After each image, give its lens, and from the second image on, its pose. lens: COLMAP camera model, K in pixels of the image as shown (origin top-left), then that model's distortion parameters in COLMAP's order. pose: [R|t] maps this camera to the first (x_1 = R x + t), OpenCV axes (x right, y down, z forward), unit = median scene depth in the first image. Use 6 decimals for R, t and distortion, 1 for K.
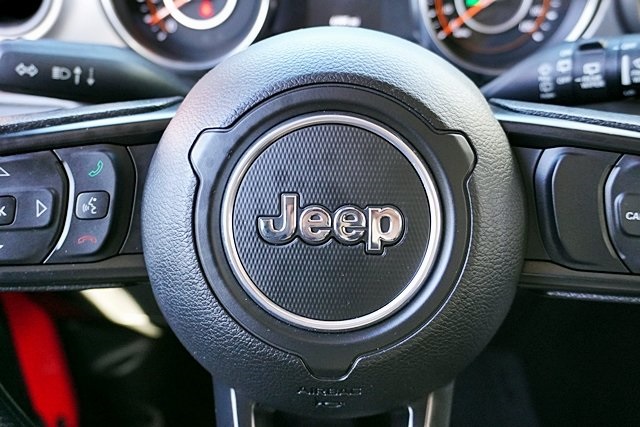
lens RADIAL K [[650.4, 0, 319.2], [0, 650.4, 202.1], [0, 0, 1]] dist [0.012964, 0.016681]
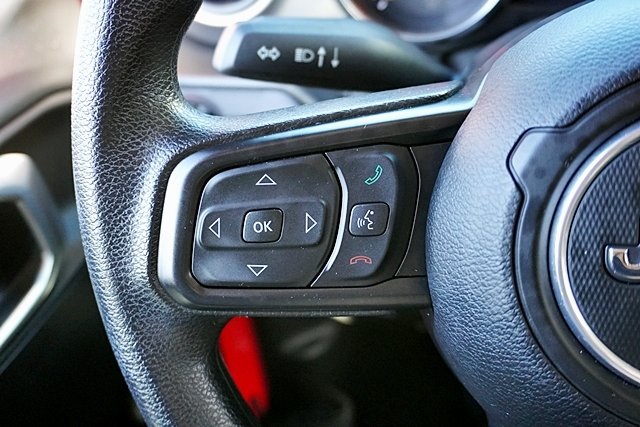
lens RADIAL K [[650.4, 0, 319.2], [0, 650.4, 202.1], [0, 0, 1]] dist [0.012964, 0.016681]
pose [[0.976301, 0.013273, -0.216010, -0.252864], [-0.001621, 0.998538, 0.054029, -0.066848], [0.216412, -0.052399, 0.974895, 0.203641]]
